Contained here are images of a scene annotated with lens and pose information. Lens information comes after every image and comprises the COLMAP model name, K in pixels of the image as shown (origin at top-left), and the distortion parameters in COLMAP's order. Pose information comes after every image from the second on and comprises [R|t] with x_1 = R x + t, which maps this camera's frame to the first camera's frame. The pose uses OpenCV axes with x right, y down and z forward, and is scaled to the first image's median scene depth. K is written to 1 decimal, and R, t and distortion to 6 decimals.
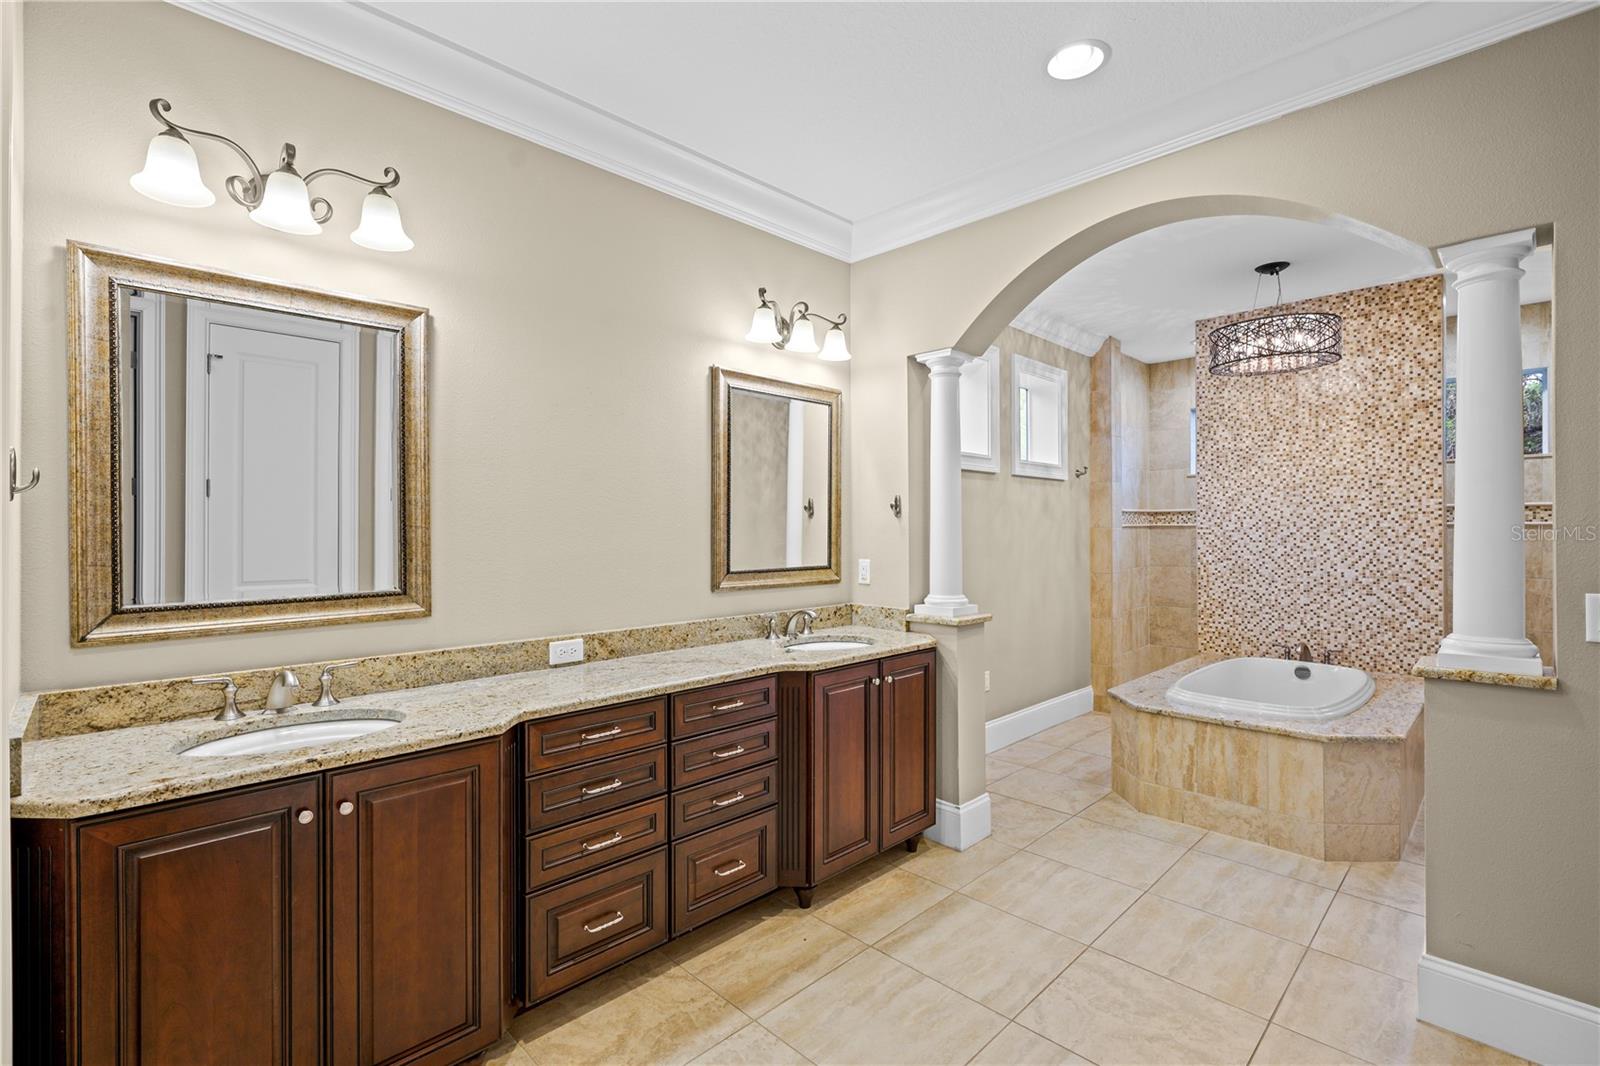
lens RADIAL K [[724.8, 0, 793.5], [0, 724.8, 531.5], [0, 0, 1]] dist [-0.004912, 0.000223]
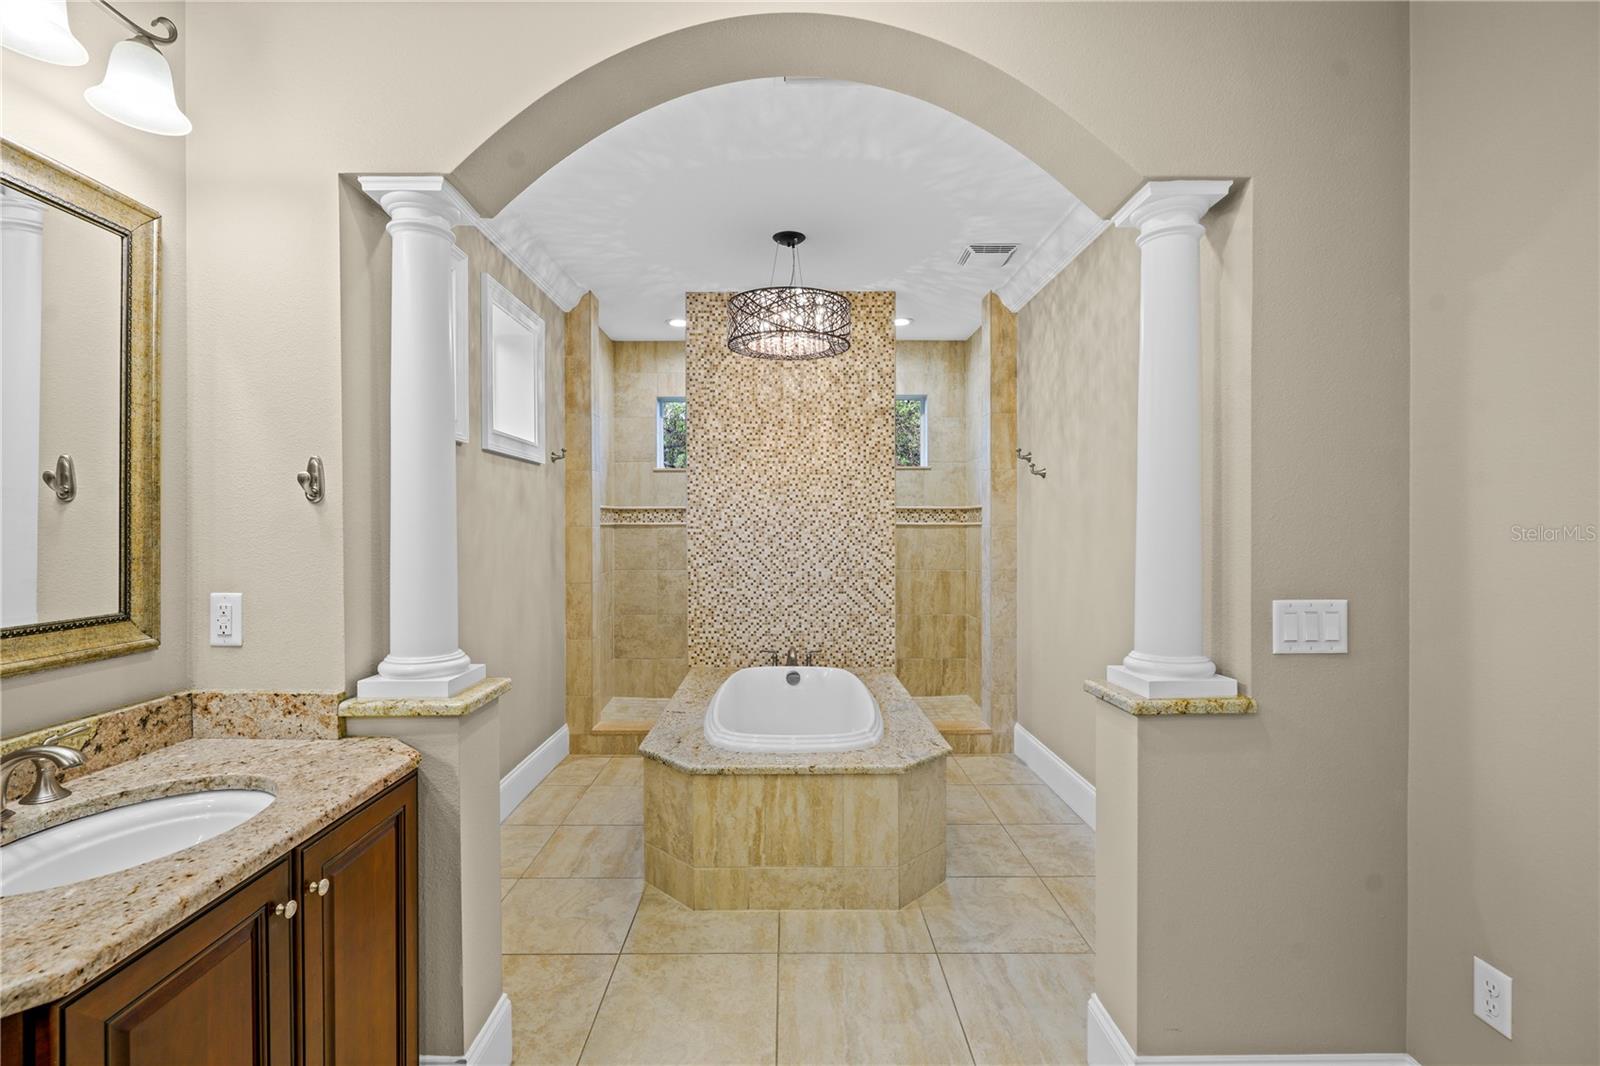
lens RADIAL K [[724.8, 0, 793.5], [0, 724.8, 531.5], [0, 0, 1]] dist [-0.004912, 0.000223]
pose [[0.696236, -0.002348, 0.717809, 0.015761], [0.001672, 0.999997, 0.001648, -0.000829], [-0.717811, 0.000053, 0.696238, 0.351526]]
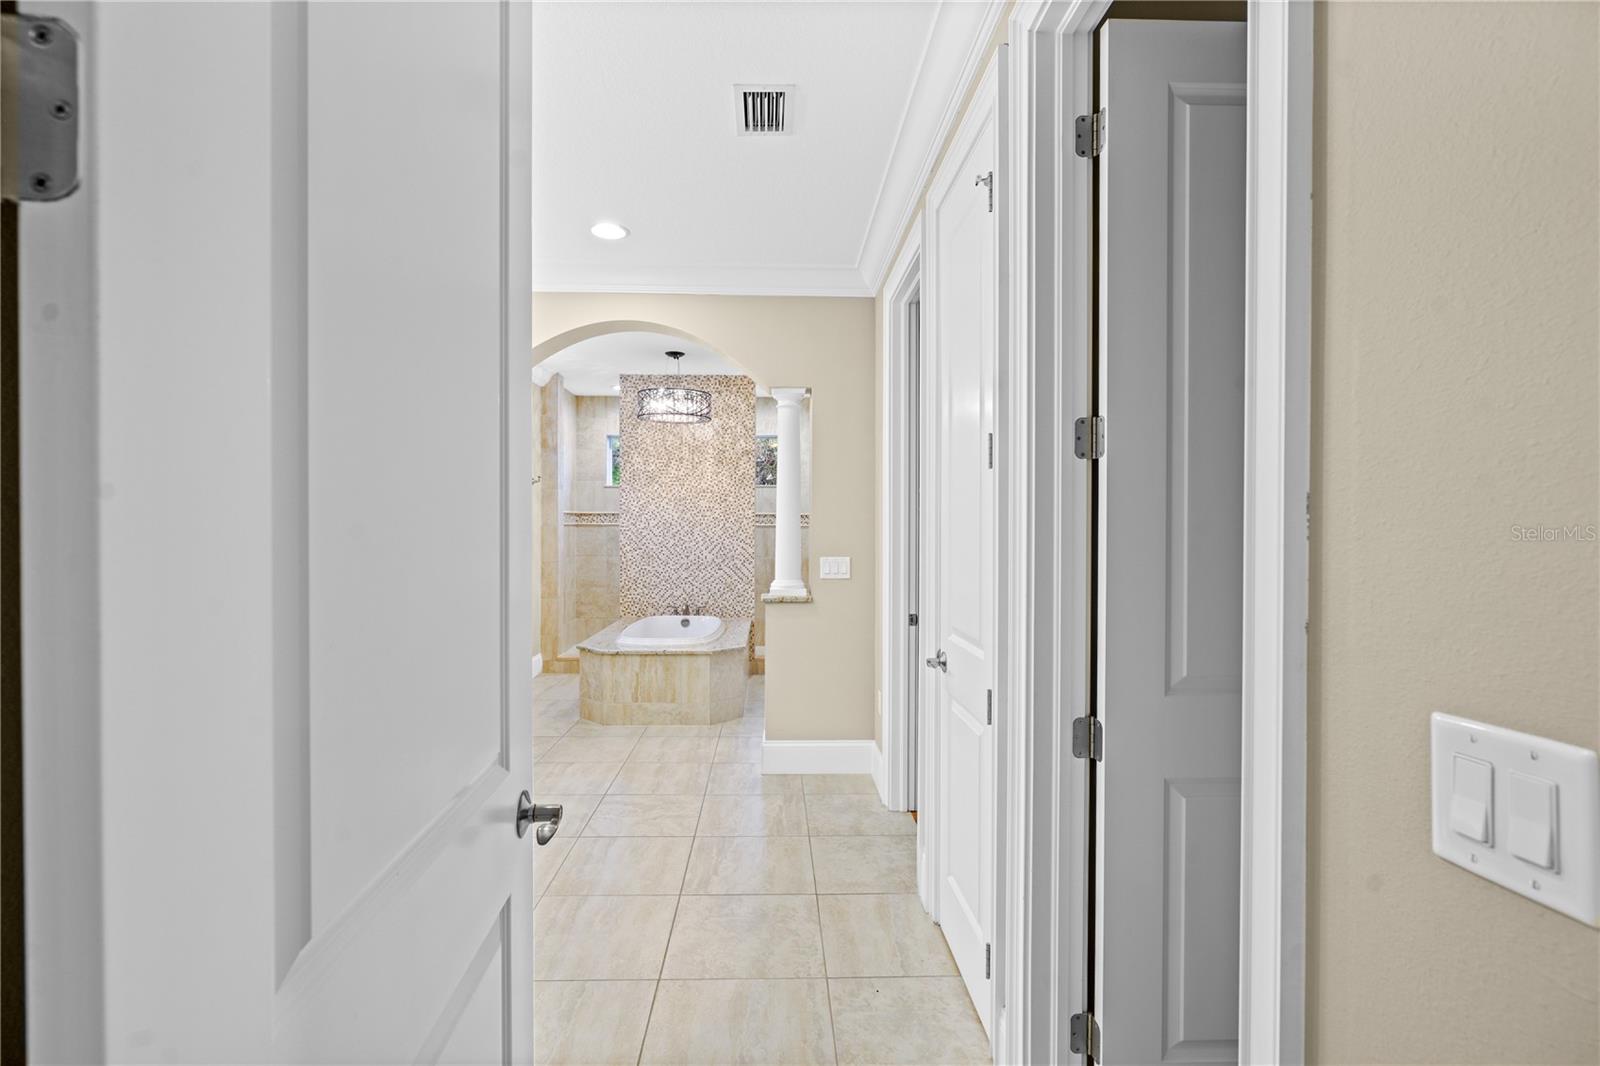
lens RADIAL K [[720.1, 0, 794.4], [0, 720.1, 535.7], [0, 0, 1]] dist [-0.002918, -0.000014]
pose [[0.679756, -0.000795, 0.733438, -0.259878], [-0.005843, 0.999962, 0.006500, 0.002527], [-0.733415, -0.008704, 0.679725, -0.200308]]
